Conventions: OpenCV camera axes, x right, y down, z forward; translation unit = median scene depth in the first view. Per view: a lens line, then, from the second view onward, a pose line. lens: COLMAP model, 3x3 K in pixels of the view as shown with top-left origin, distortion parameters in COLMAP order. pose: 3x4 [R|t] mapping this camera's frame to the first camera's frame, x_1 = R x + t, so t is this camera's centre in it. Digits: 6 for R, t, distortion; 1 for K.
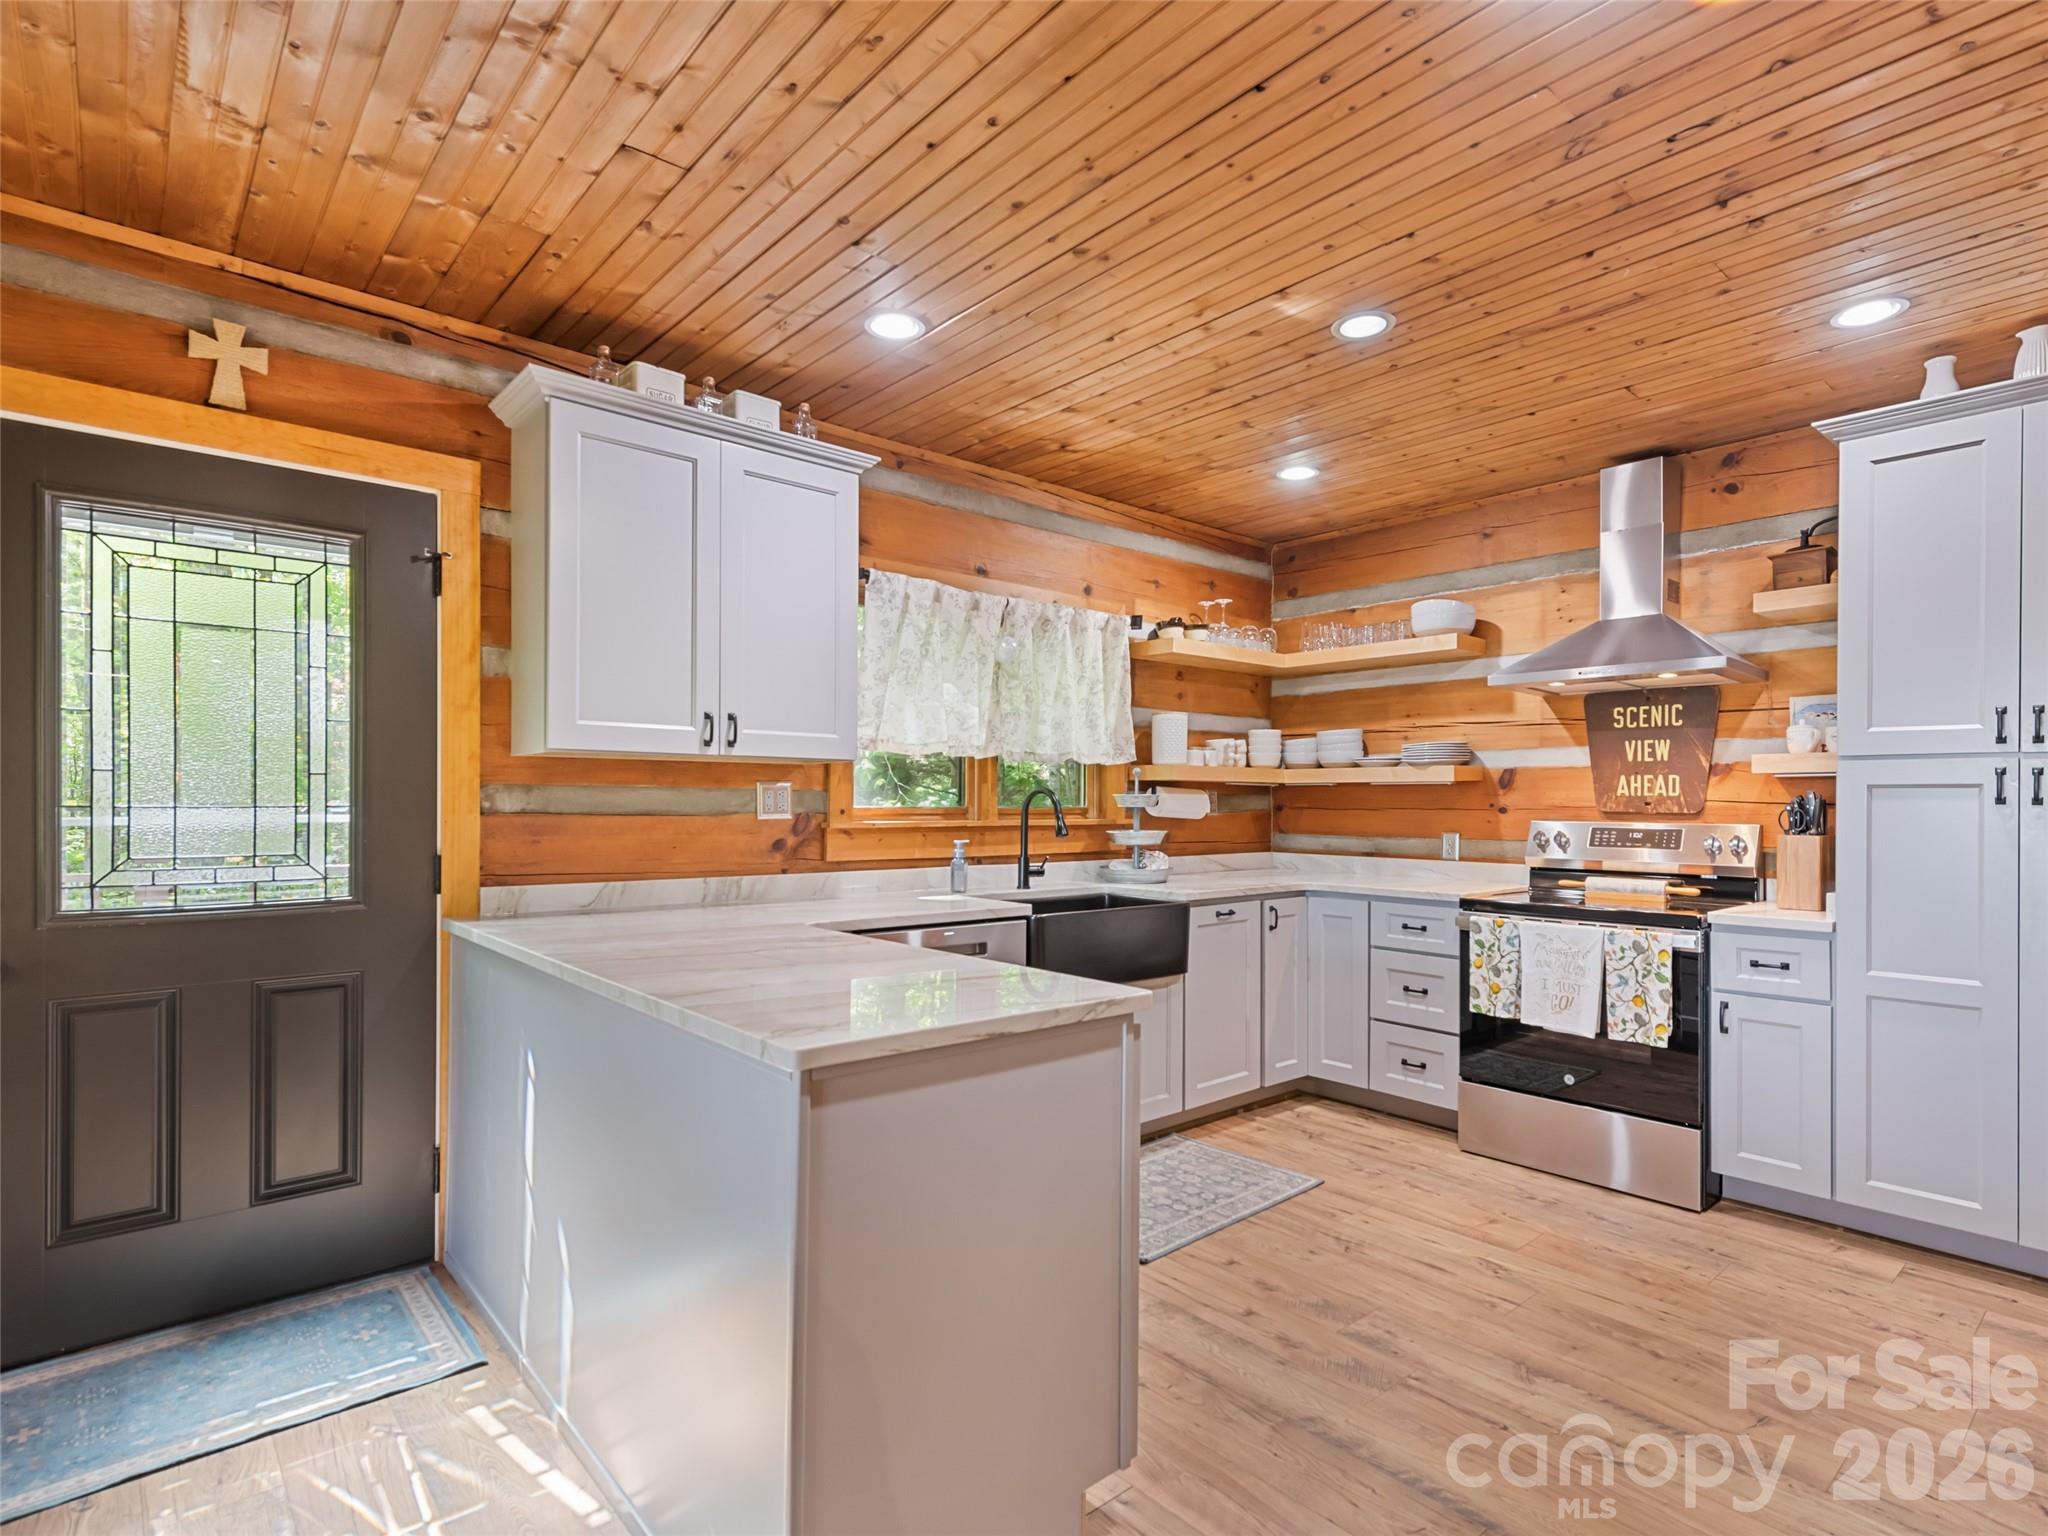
lens RADIAL K [[1037.0, 0, 1033.4], [0, 1037.0, 797.9], [0, 0, 1]] dist [0.014851, -0.003523]
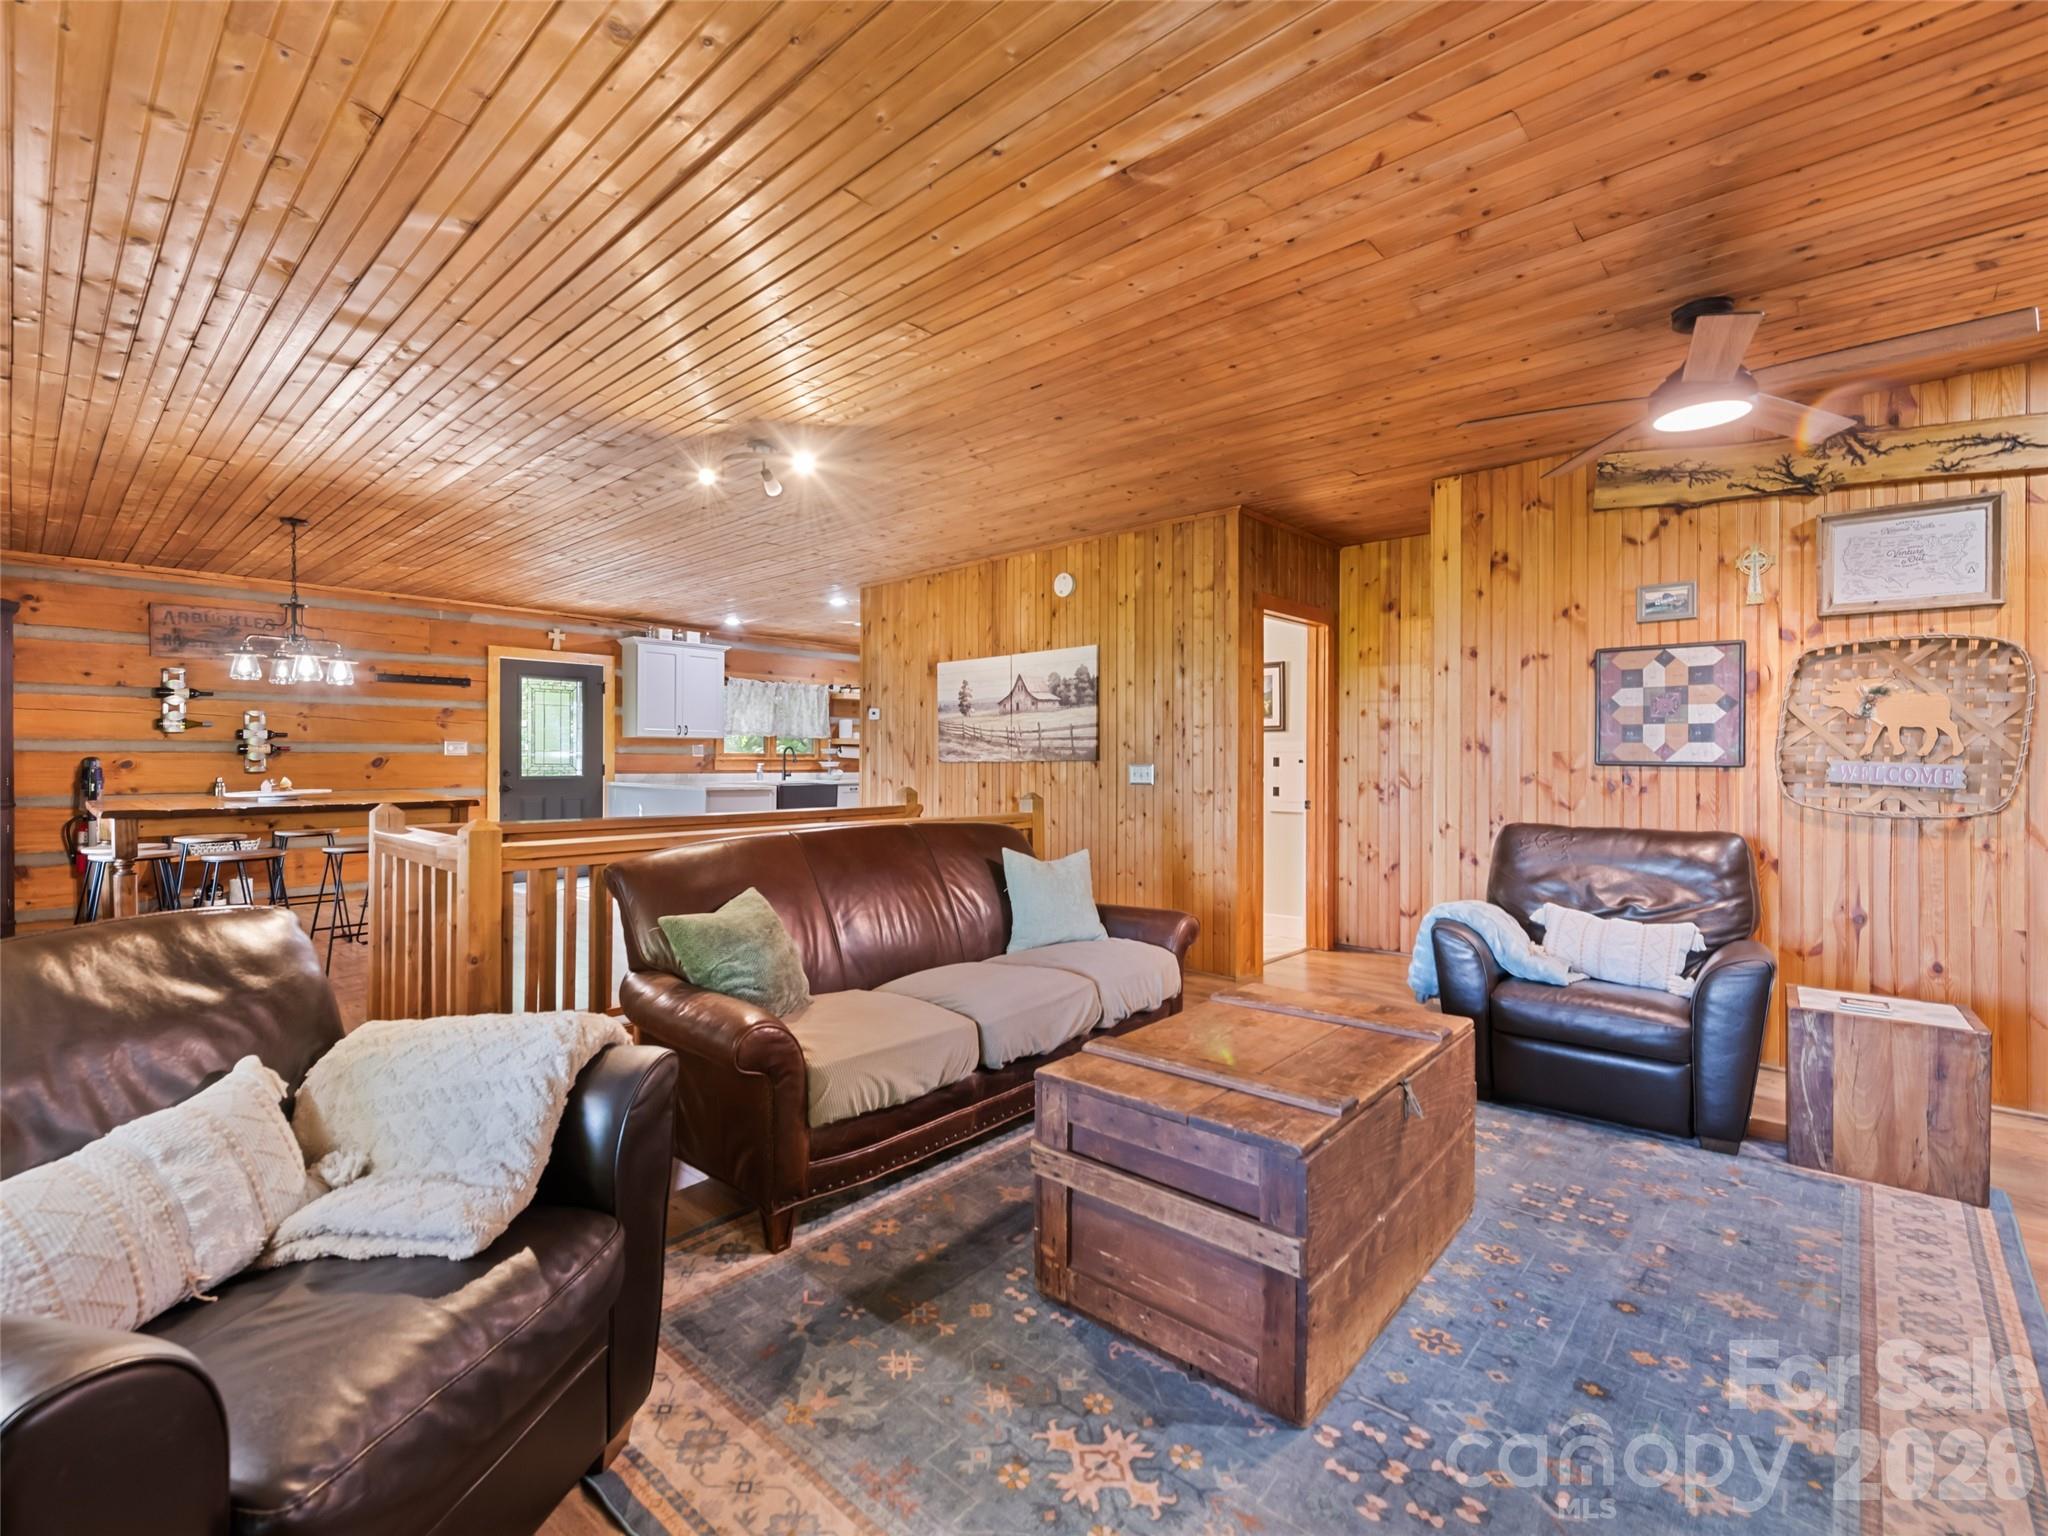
lens RADIAL K [[924.8, 0, 1011.2], [0, 924.8, 756.0], [0, 0, 1]] dist [0.020067, -0.004340]
pose [[0.995810, 0.001107, 0.091439, 0.418377], [-0.001174, 0.999999, 0.000684, 0.015293], [-0.091439, -0.000788, 0.995810, -1.793590]]
